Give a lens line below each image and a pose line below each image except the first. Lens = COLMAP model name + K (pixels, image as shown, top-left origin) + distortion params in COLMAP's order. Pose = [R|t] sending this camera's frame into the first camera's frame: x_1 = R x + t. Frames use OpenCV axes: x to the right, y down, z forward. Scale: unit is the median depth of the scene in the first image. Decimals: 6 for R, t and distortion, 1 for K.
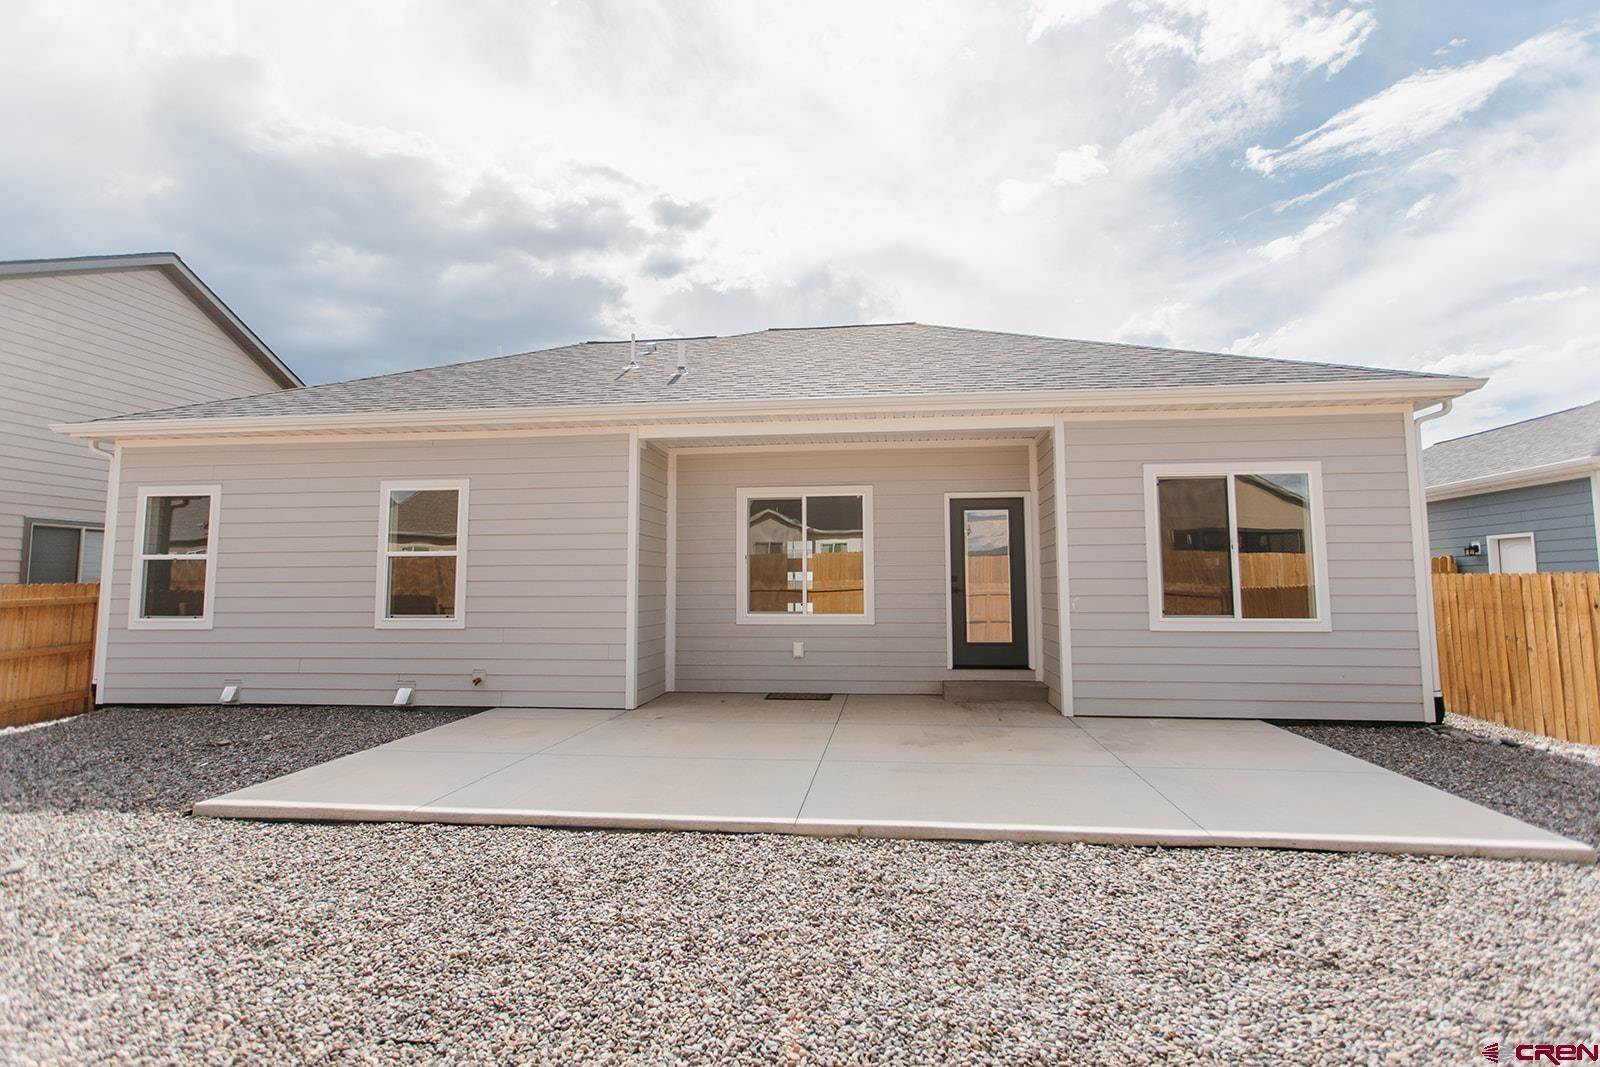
lens RADIAL K [[765.4, 0, 812.9], [0, 765.4, 520.1], [0, 0, 1]] dist [-0.001921, 0.007458]
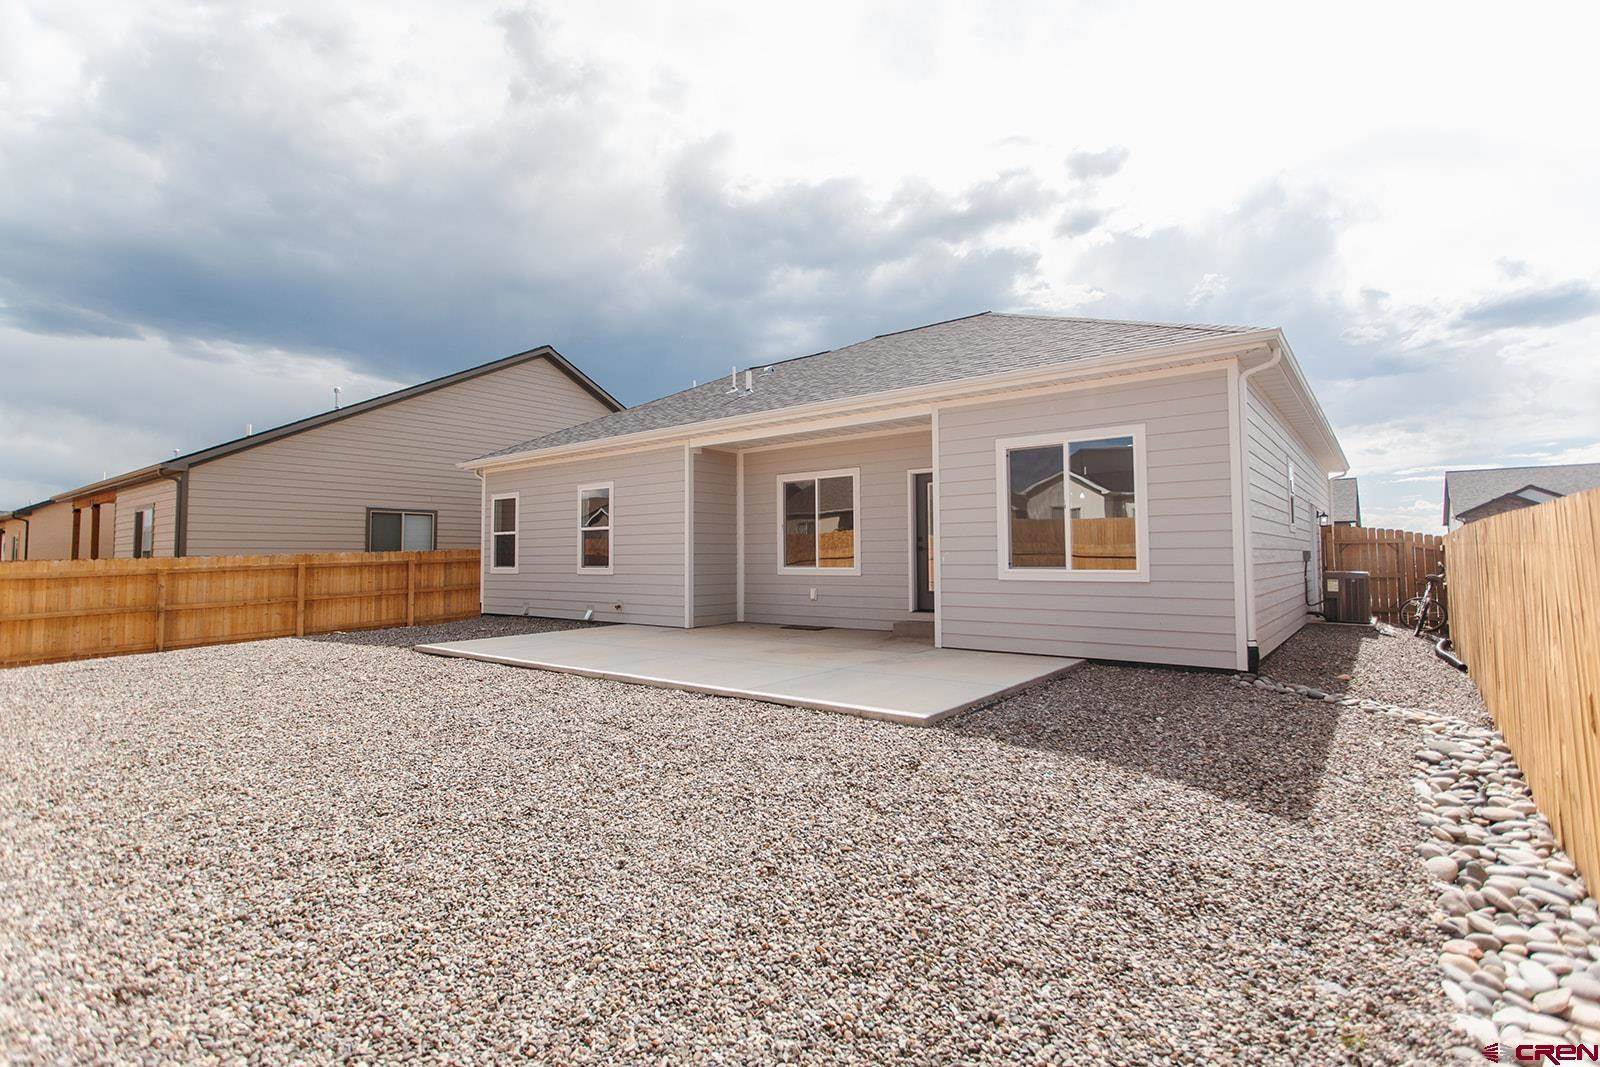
lens RADIAL K [[765.4, 0, 812.9], [0, 765.4, 520.1], [0, 0, 1]] dist [-0.001921, 0.007458]
pose [[0.852409, -0.027066, -0.522175, 0.706663], [0.046418, 0.998634, 0.024010, 0.008564], [0.520811, -0.044704, 0.852501, -0.138410]]
